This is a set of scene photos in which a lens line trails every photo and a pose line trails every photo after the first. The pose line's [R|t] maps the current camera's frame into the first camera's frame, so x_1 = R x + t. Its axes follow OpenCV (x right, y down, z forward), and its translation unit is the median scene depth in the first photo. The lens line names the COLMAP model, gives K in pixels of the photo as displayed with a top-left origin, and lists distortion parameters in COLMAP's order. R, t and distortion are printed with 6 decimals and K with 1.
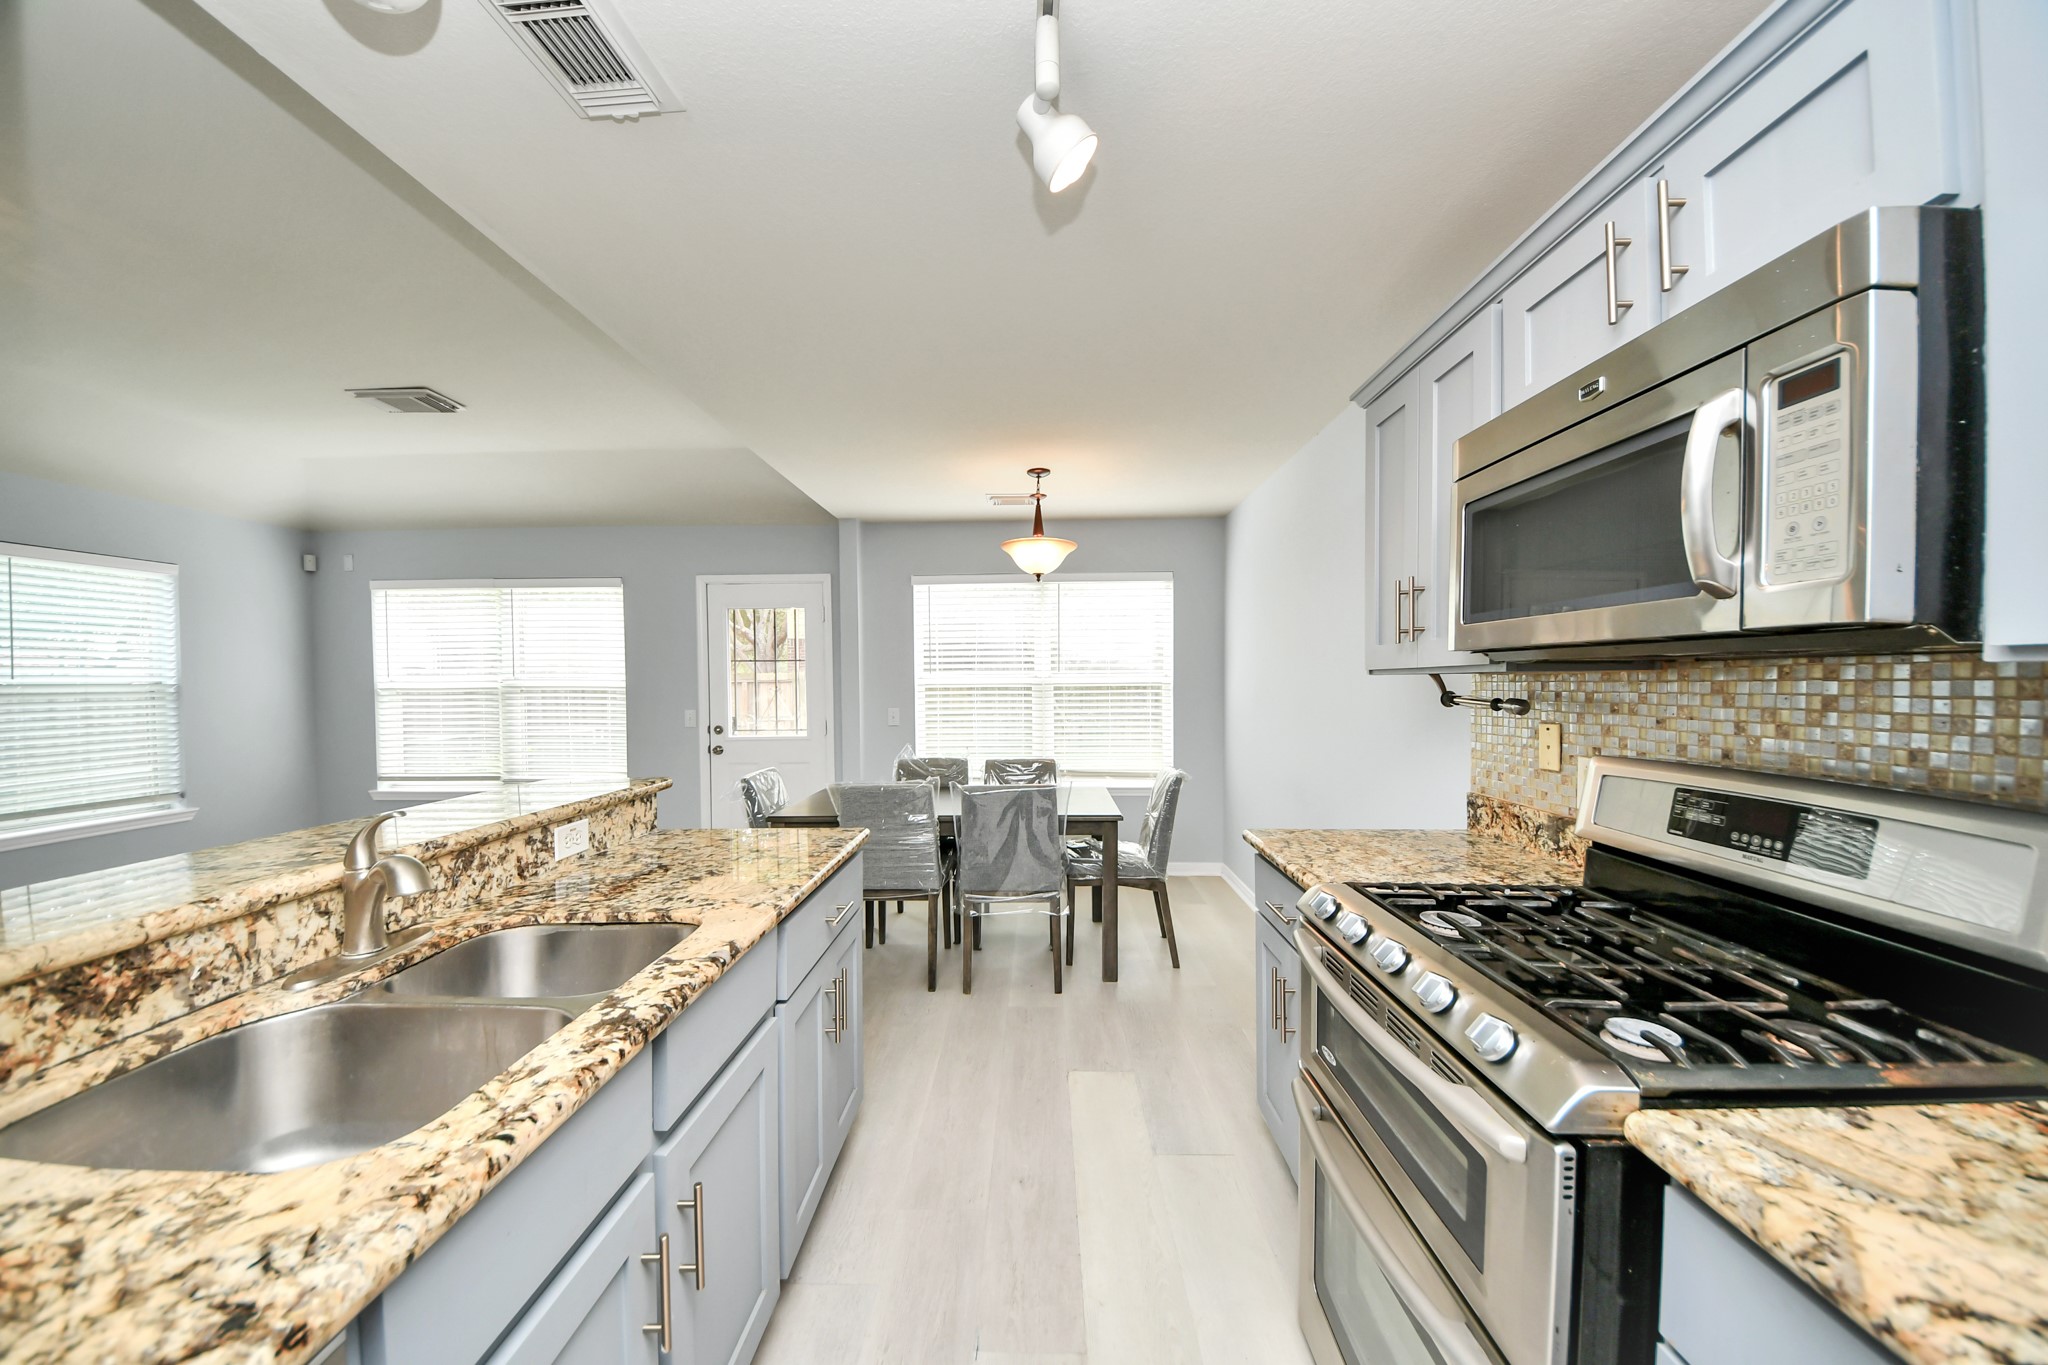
lens RADIAL K [[722.8, 0, 1017.4], [0, 722.8, 700.5], [0, 0, 1]] dist [0.035314, -0.023908]
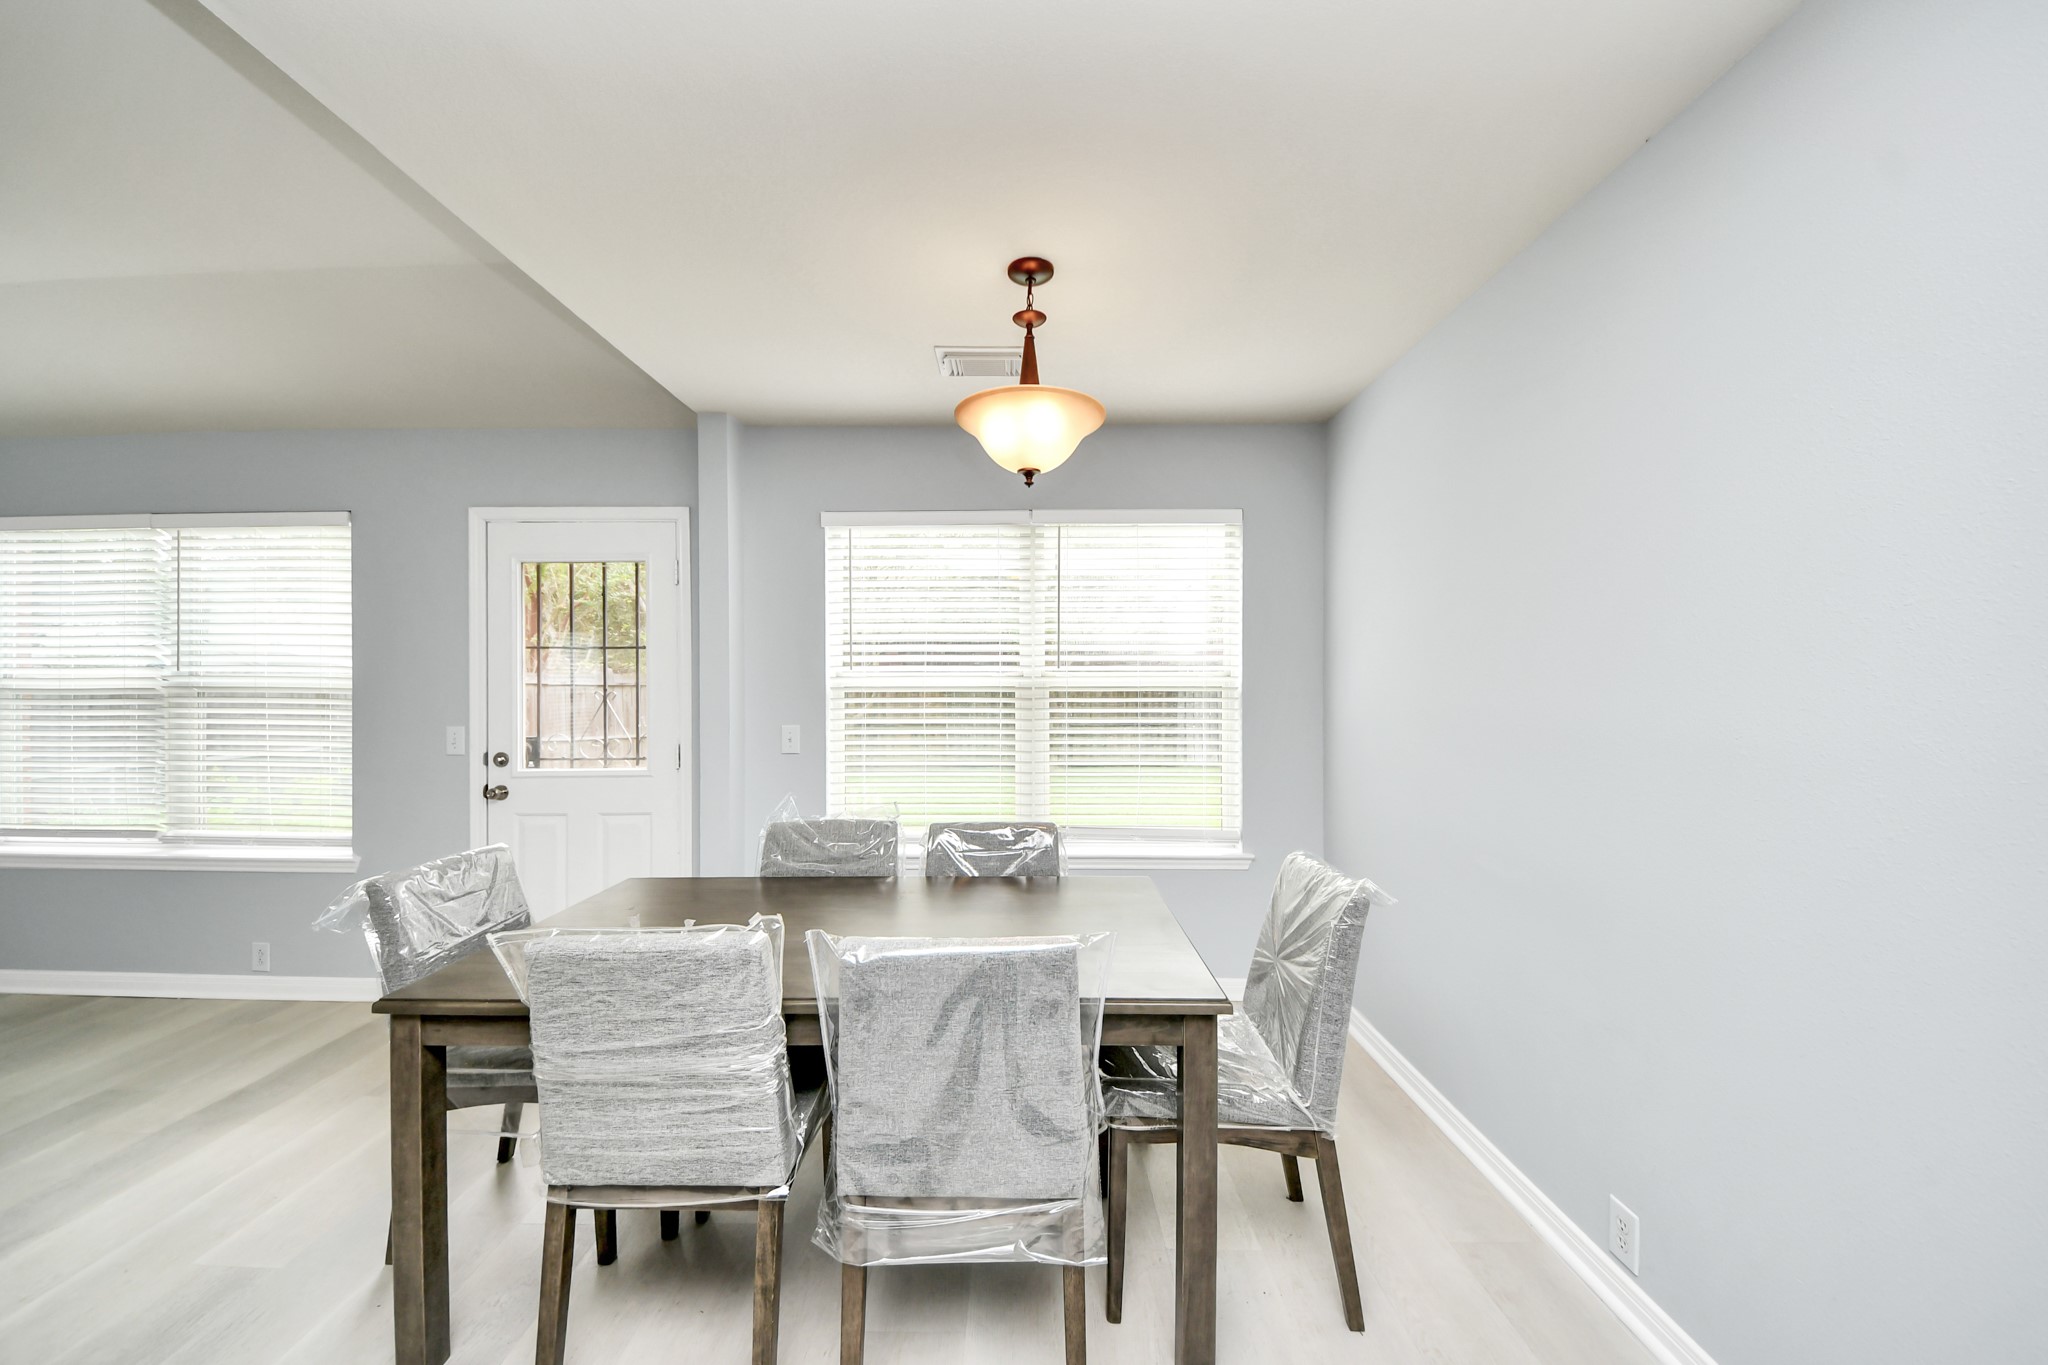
lens RADIAL K [[722.8, 0, 1017.4], [0, 722.8, 700.5], [0, 0, 1]] dist [0.035314, -0.023908]
pose [[0.999606, 0.005246, 0.027561, 0.015653], [-0.004940, 0.999925, -0.011173, -0.012771], [-0.027618, 0.011032, 0.999558, 1.092395]]
